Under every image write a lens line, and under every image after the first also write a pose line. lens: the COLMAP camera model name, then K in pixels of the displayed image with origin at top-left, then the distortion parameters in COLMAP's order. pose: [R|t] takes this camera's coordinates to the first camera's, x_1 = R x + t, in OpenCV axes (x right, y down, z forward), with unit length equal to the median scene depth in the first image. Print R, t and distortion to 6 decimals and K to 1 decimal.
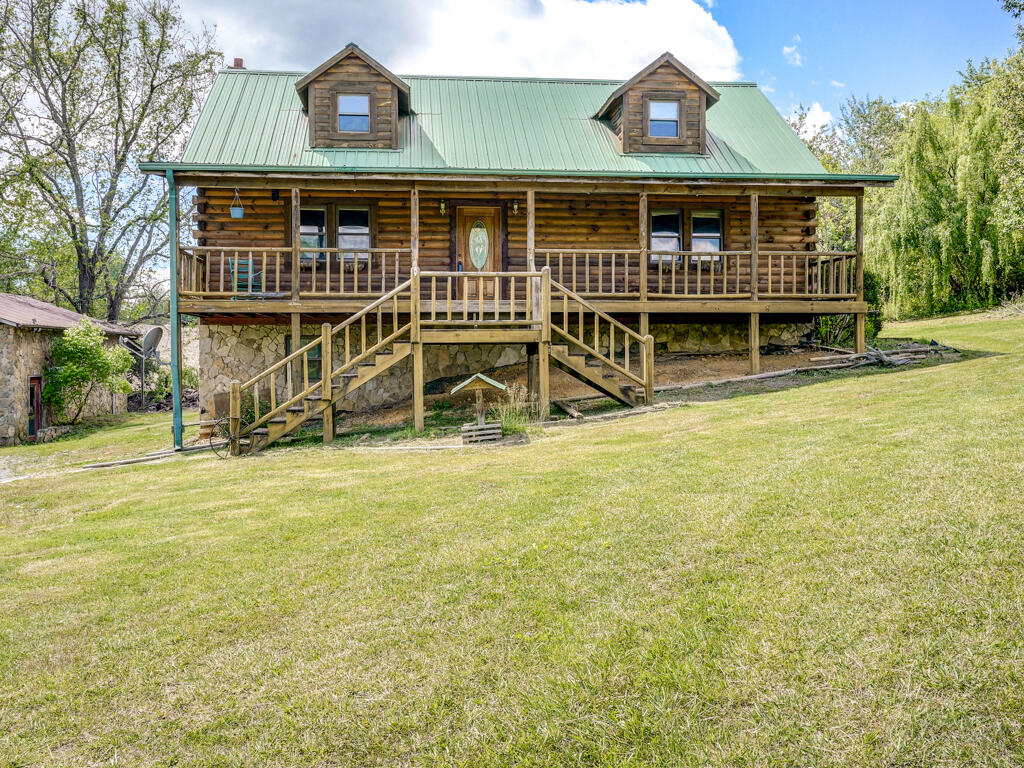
lens RADIAL K [[945.2, 0, 509.4], [0, 945.2, 361.8], [0, 0, 1]] dist [0.020142, -0.012959]
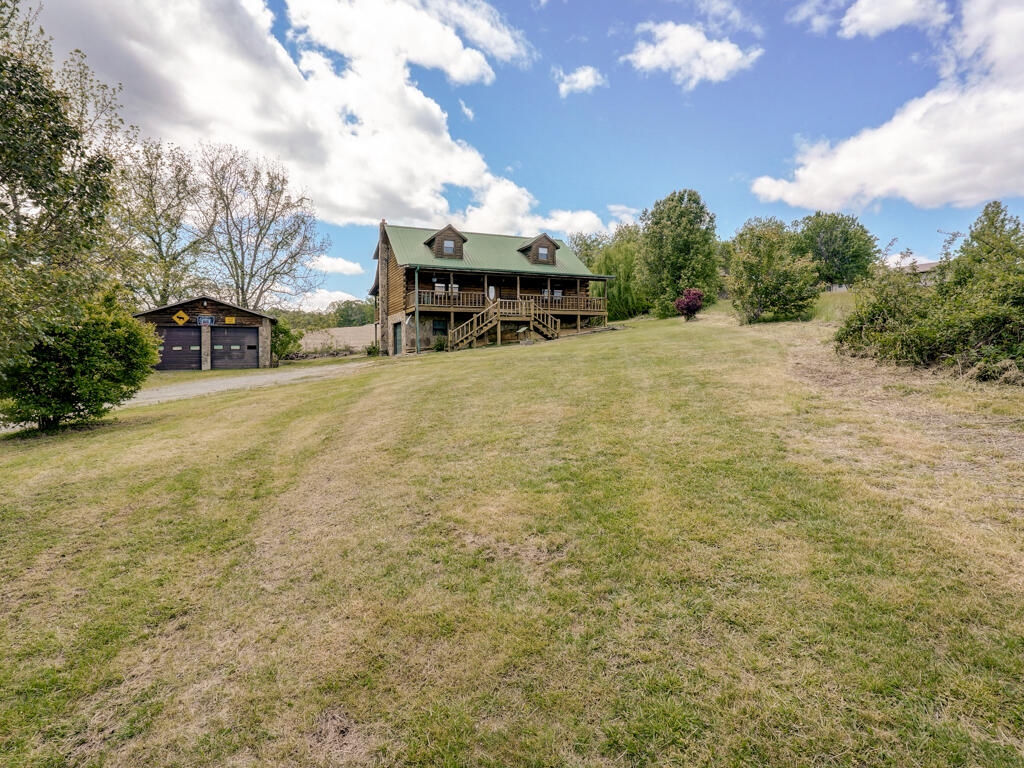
lens RADIAL K [[556.2, 0, 513.3], [0, 556.2, 344.2], [0, 0, 1]] dist [-0.001573, 0.000957]
pose [[0.951918, 0.001911, 0.306346, -0.535602], [0.005889, 0.999682, -0.024535, 0.094711], [-0.306296, 0.025160, 0.951604, -0.769317]]
